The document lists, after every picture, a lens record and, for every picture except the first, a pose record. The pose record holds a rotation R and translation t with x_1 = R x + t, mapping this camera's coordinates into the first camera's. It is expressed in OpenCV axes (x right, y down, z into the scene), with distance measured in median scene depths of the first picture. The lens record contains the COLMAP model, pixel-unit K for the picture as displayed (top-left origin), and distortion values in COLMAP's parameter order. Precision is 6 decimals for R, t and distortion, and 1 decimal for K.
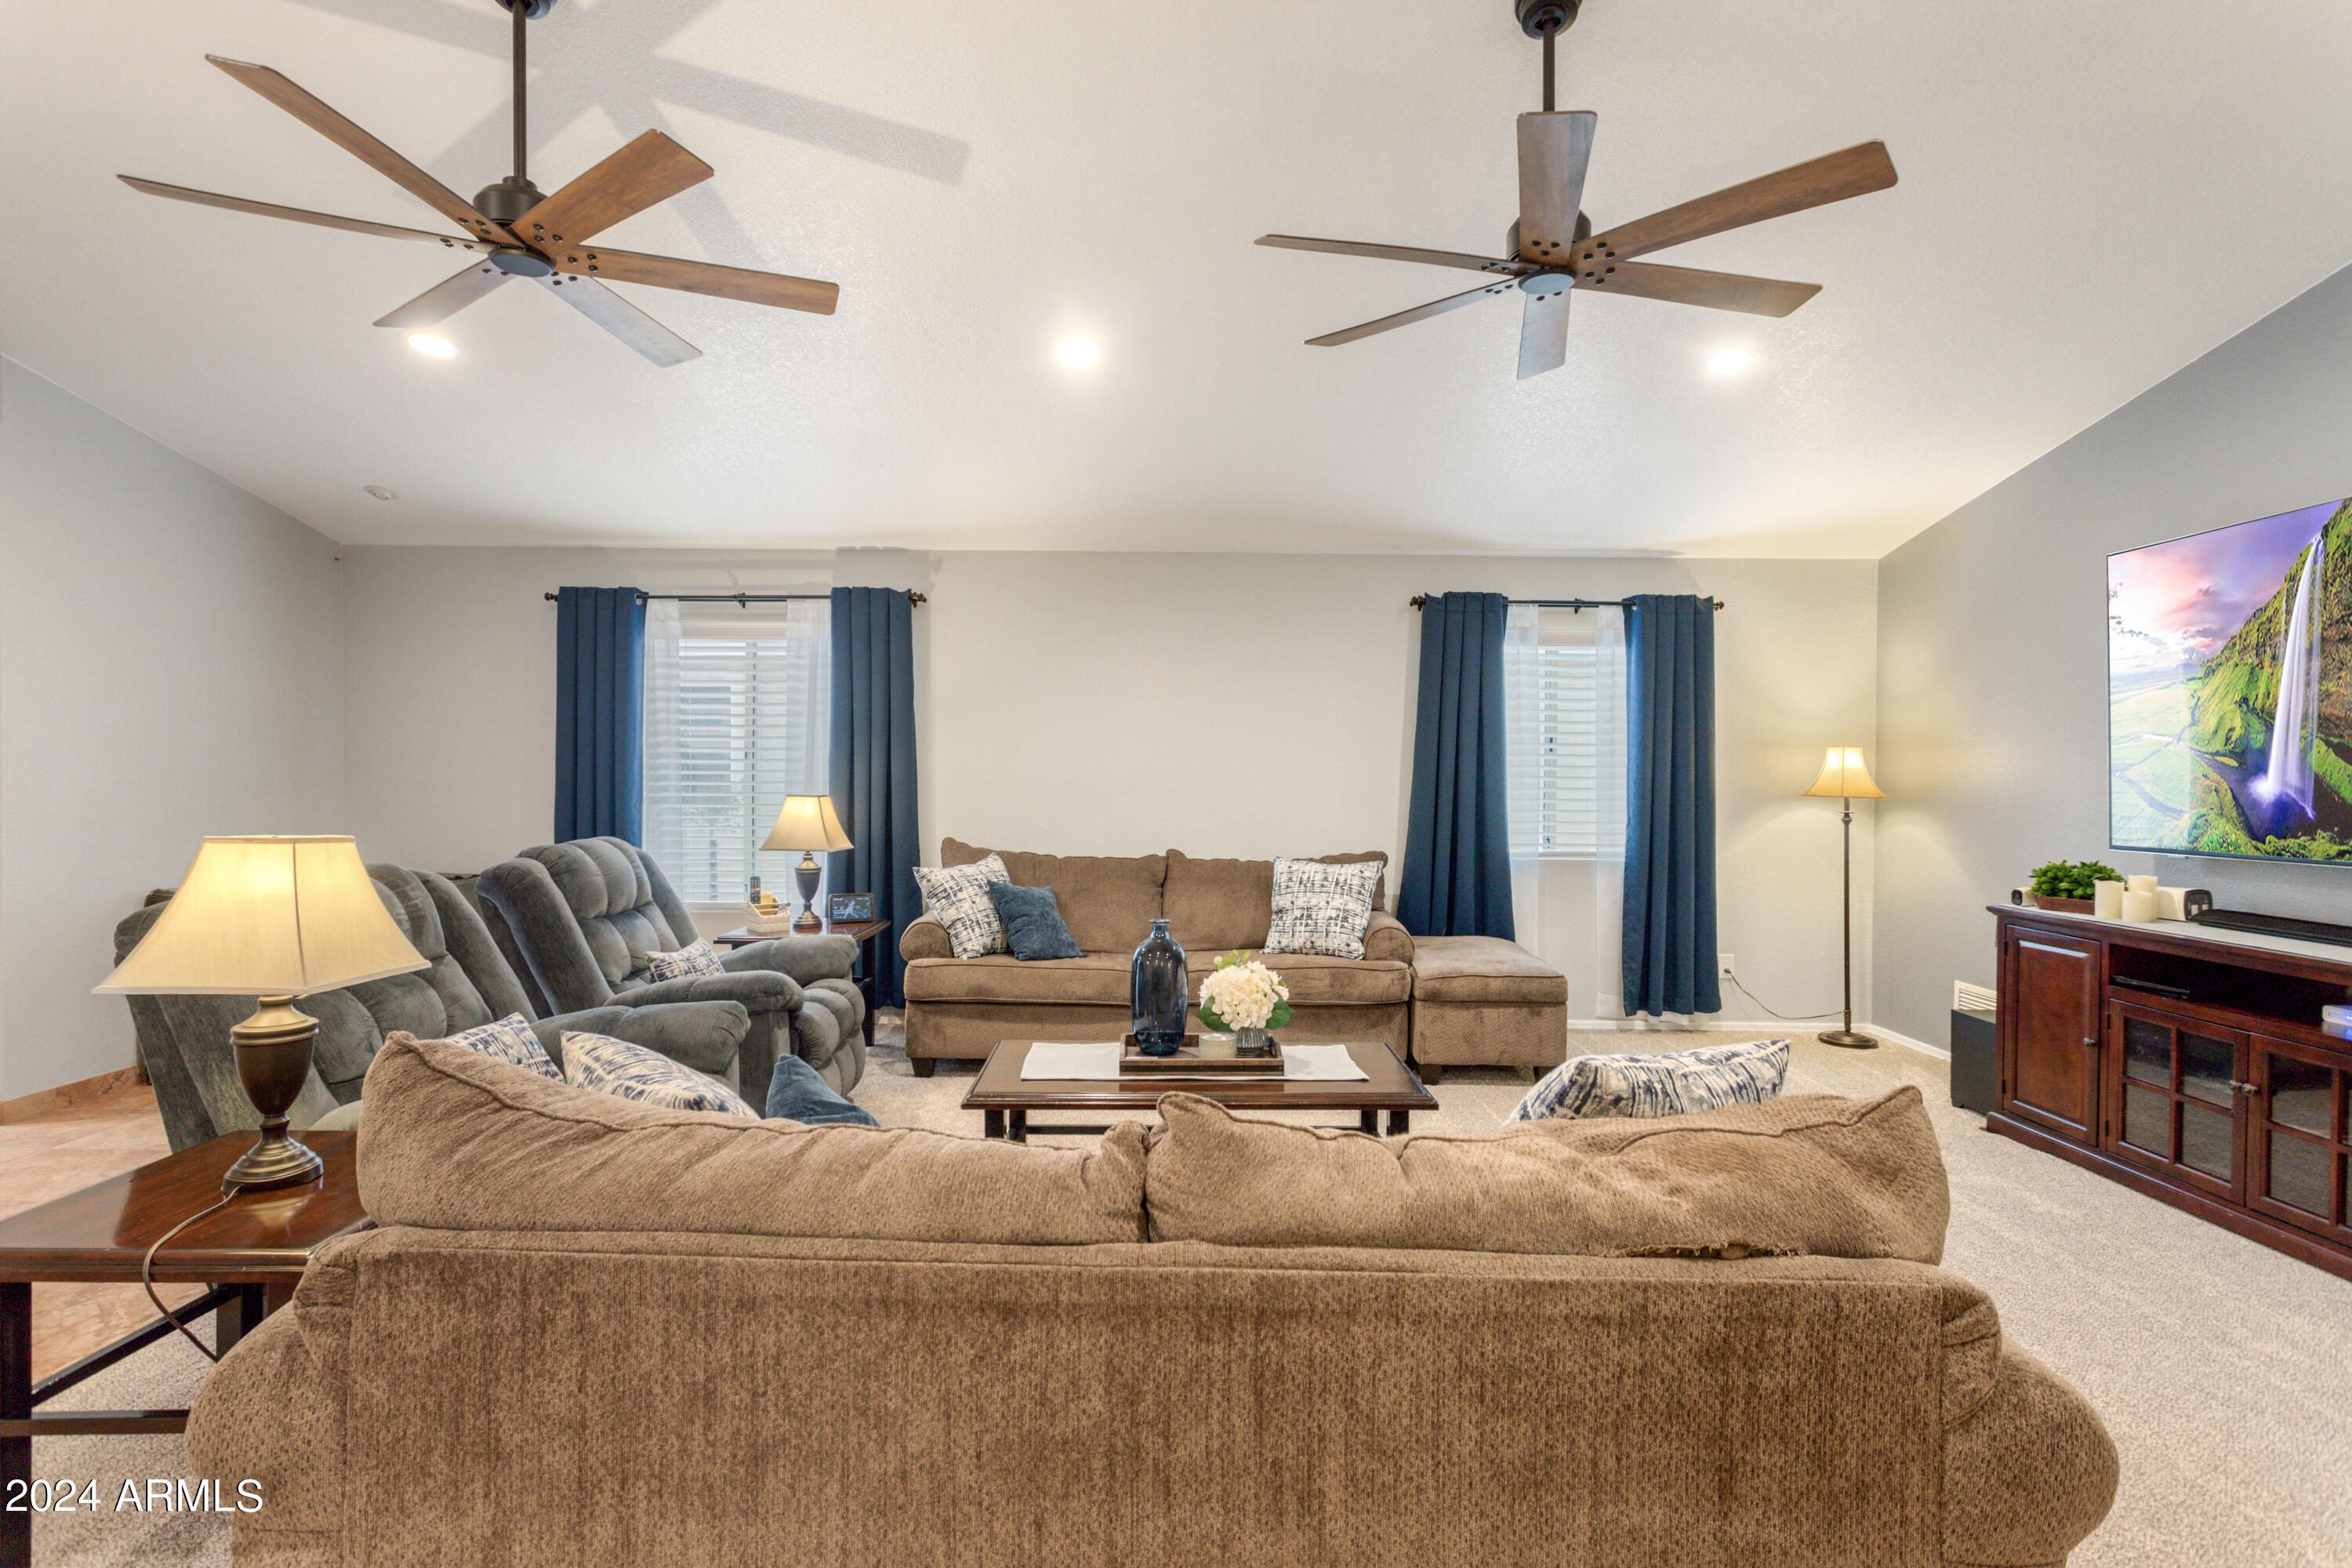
lens RADIAL K [[1130.8, 0, 1177.4], [0, 1130.8, 788.0], [0, 0, 1]] dist [0.013462, -0.000606]
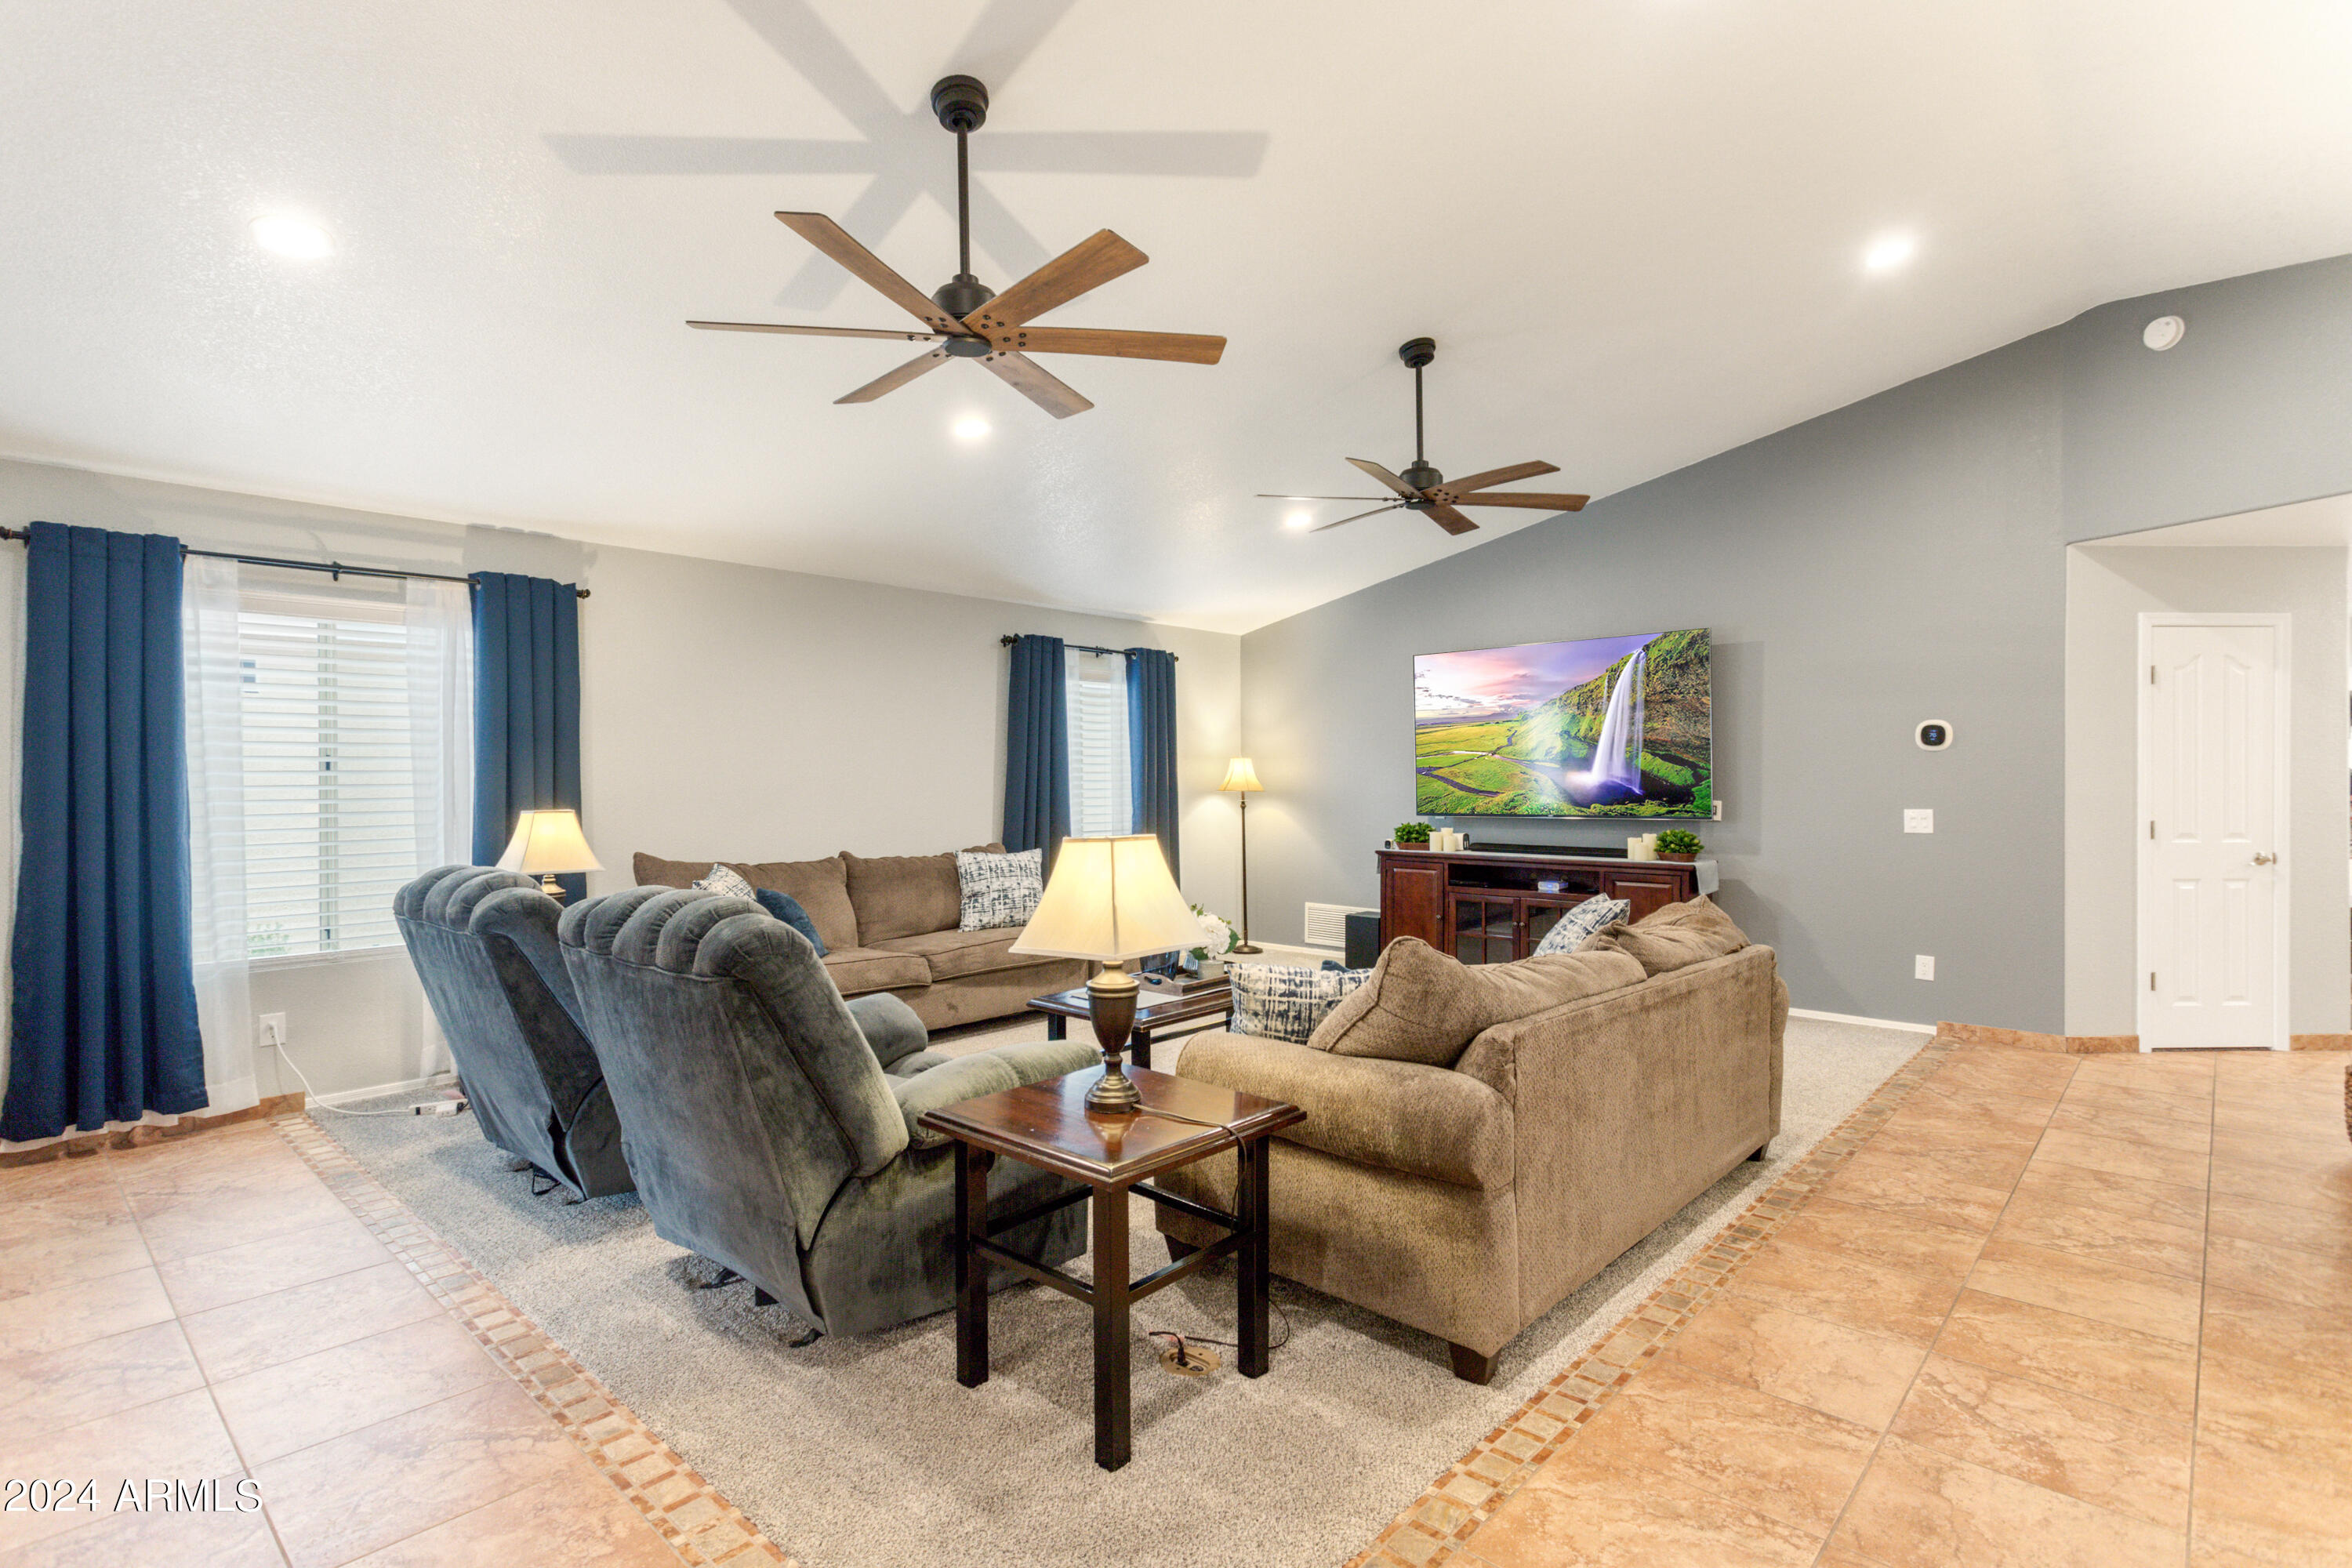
lens RADIAL K [[1130.8, 0, 1164.6], [0, 1130.8, 780.2], [0, 0, 1]] dist [0.013462, -0.000606]
pose [[0.687997, -0.012628, 0.725604, -0.587740], [0.019492, 0.999809, -0.001082, -0.006686], [-0.725452, 0.014888, 0.688112, 0.029472]]
